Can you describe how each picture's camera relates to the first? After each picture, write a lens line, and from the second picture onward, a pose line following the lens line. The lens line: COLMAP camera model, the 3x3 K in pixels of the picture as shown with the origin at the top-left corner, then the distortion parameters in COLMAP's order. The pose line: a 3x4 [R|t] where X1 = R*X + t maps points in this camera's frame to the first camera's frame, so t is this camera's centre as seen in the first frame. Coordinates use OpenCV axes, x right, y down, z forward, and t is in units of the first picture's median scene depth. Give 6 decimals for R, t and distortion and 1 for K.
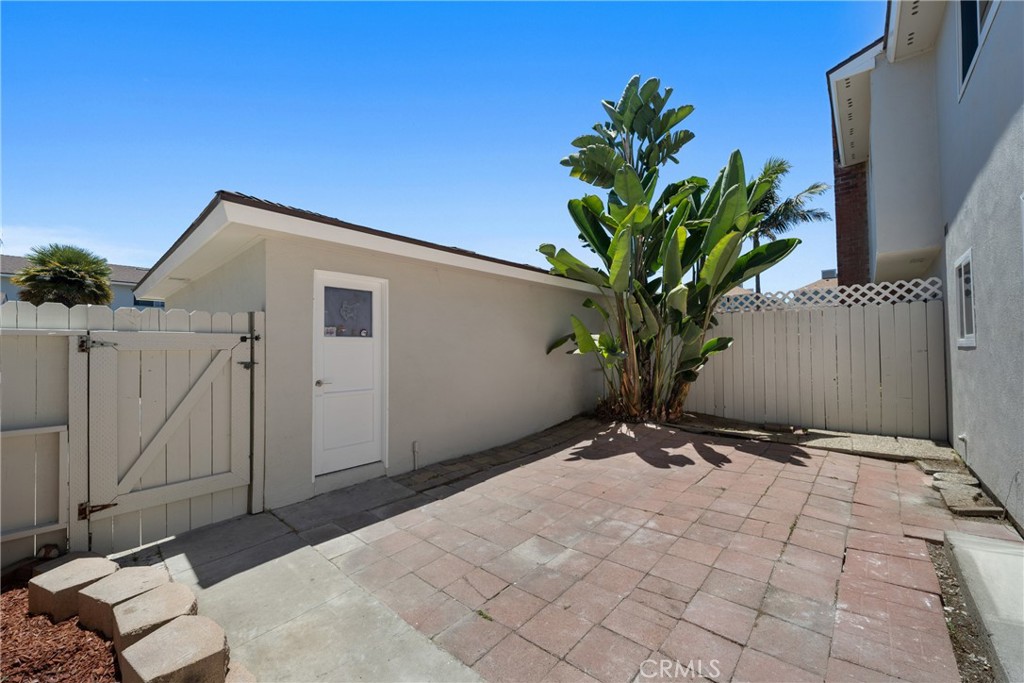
lens RADIAL K [[394.5, 0, 516.3], [0, 394.5, 340.9], [0, 0, 1]] dist [0.001603, 0.000171]
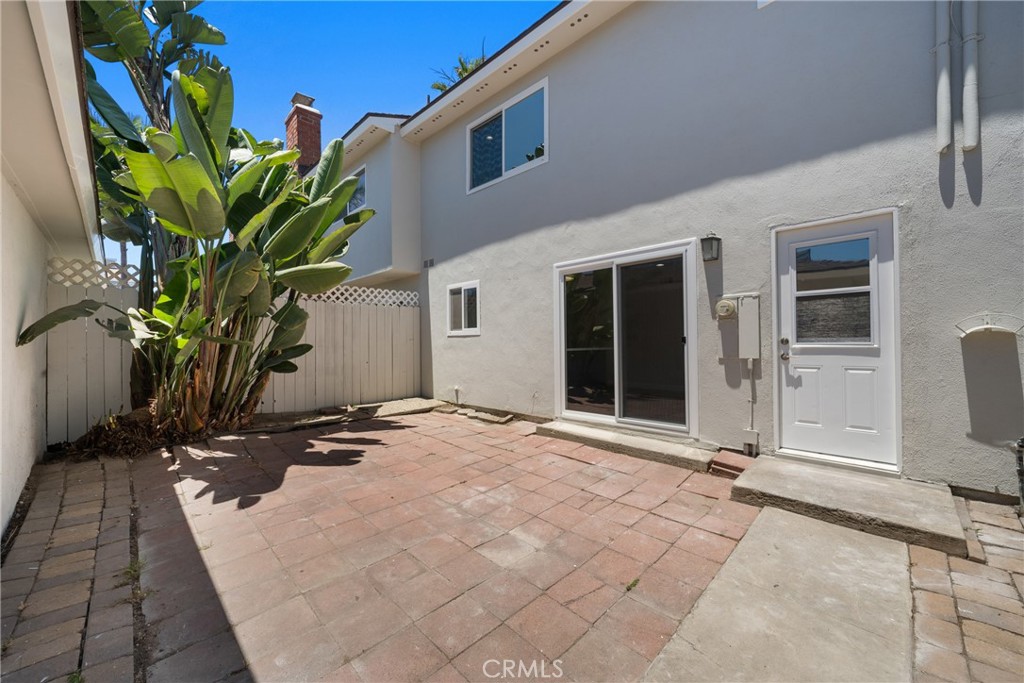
lens RADIAL K [[394.5, 0, 516.3], [0, 394.5, 340.9], [0, 0, 1]] dist [0.001603, 0.000171]
pose [[0.050263, 0.011300, 0.998672, -0.637500], [-0.013051, 0.999858, -0.010657, 0.058157], [-0.998651, -0.012498, 0.050403, 0.730211]]
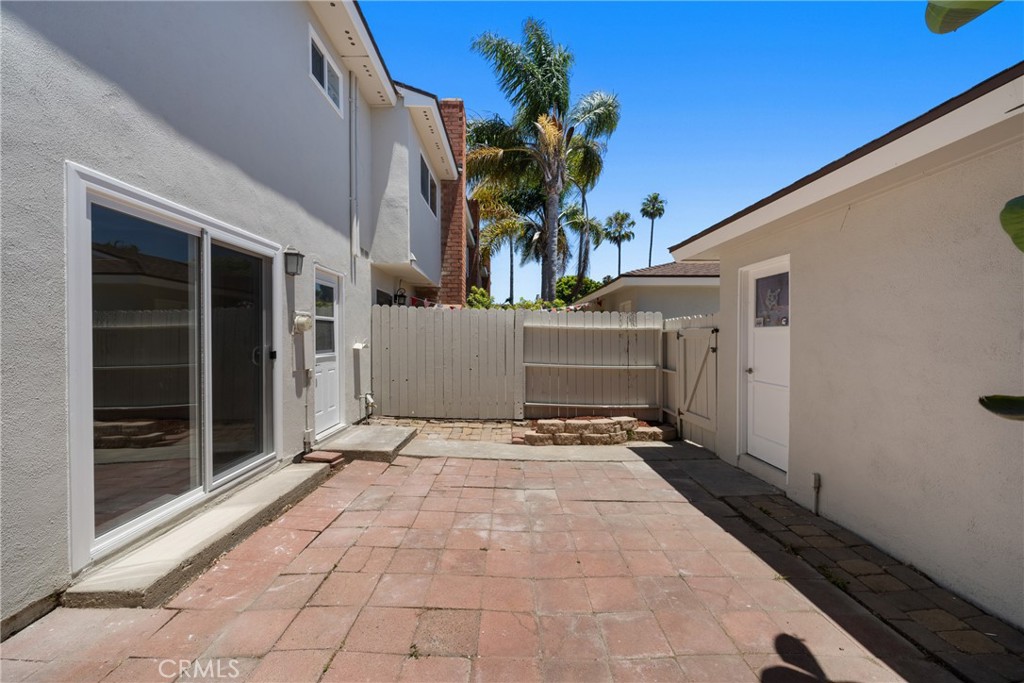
lens RADIAL K [[394.5, 0, 516.3], [0, 394.5, 340.9], [0, 0, 1]] dist [0.001603, 0.000171]
pose [[-0.732485, 0.014963, -0.680619, 0.775024], [0.021025, 0.999779, -0.000647, 0.014245], [0.680459, -0.014784, -0.732637, 1.483419]]
